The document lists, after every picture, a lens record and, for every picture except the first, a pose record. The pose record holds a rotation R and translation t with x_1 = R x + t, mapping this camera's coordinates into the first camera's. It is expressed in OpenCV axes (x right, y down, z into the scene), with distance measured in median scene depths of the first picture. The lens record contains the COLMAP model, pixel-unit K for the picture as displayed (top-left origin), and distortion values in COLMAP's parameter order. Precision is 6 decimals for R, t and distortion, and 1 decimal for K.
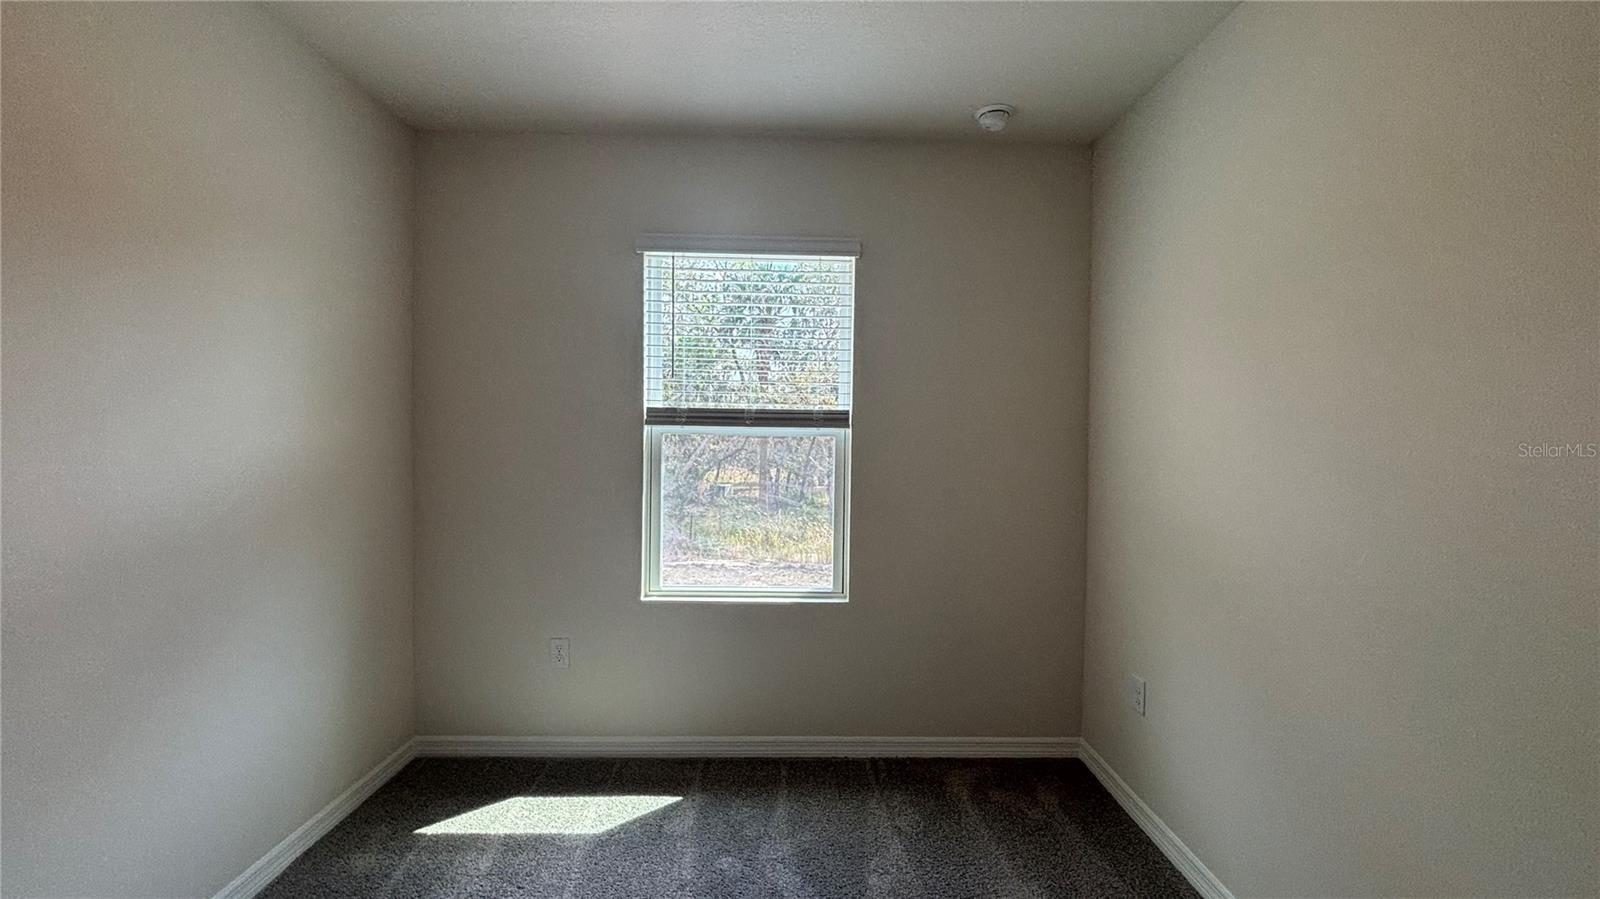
lens RADIAL K [[643.4, 0, 800.0], [0, 643.4, 449.5], [0, 0, 1]] dist [-0.000129, 0.000588]
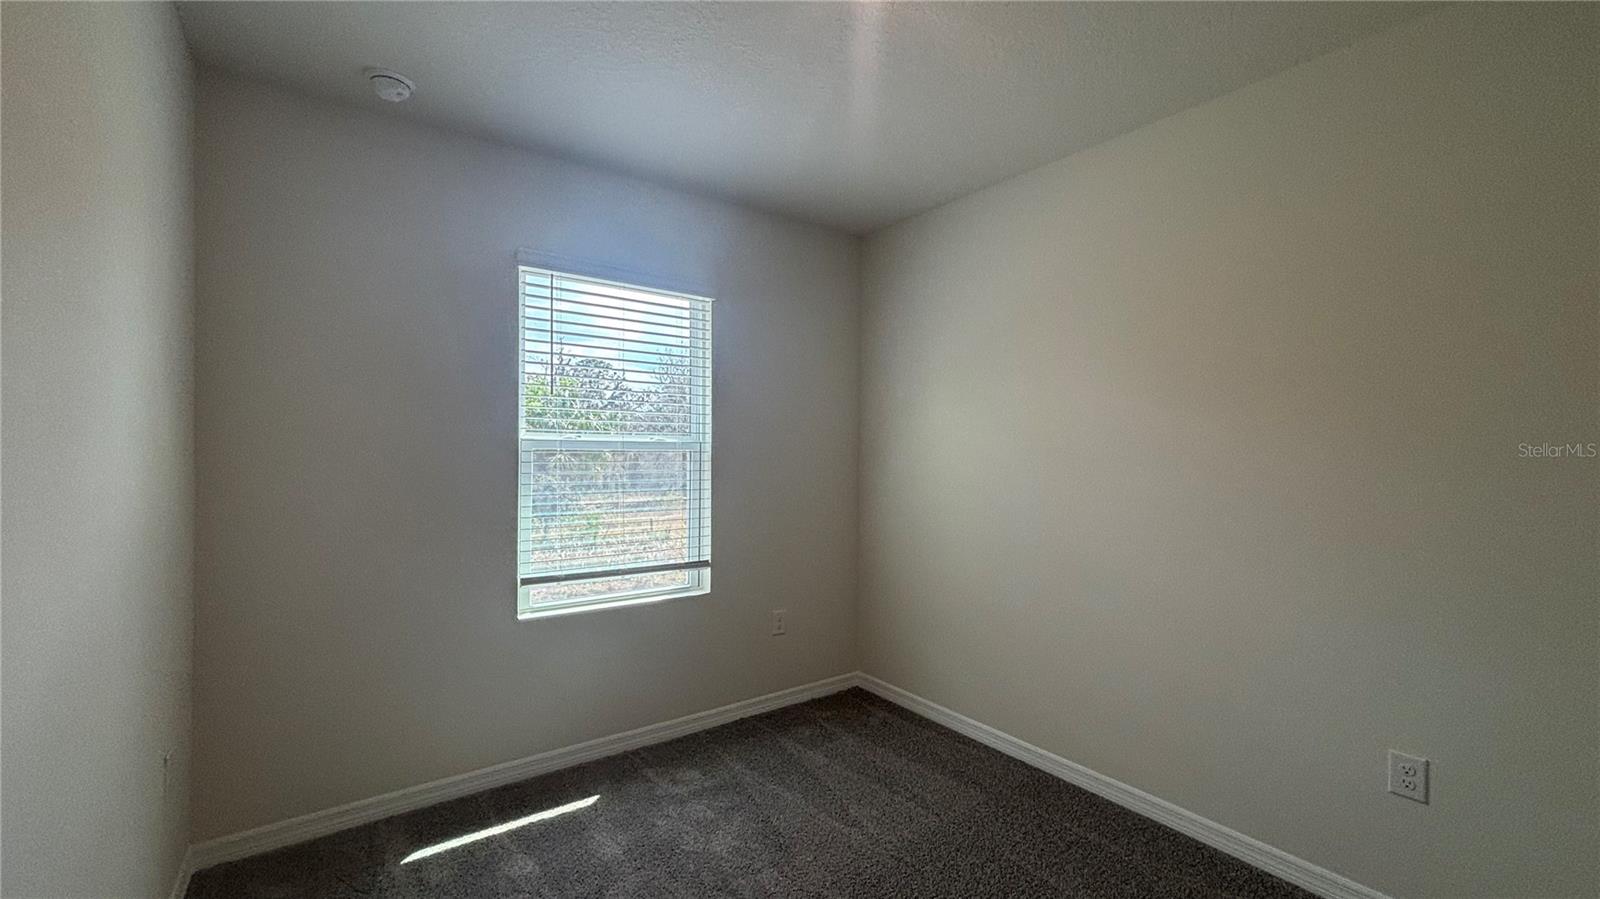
lens RADIAL K [[643.4, 0, 800.0], [0, 643.4, 449.5], [0, 0, 1]] dist [-0.000129, 0.000588]
pose [[0.821314, -0.005081, 0.570454, -0.451454], [0.005853, 0.999983, 0.000479, -0.024166], [-0.570447, 0.002945, 0.821329, -0.052485]]
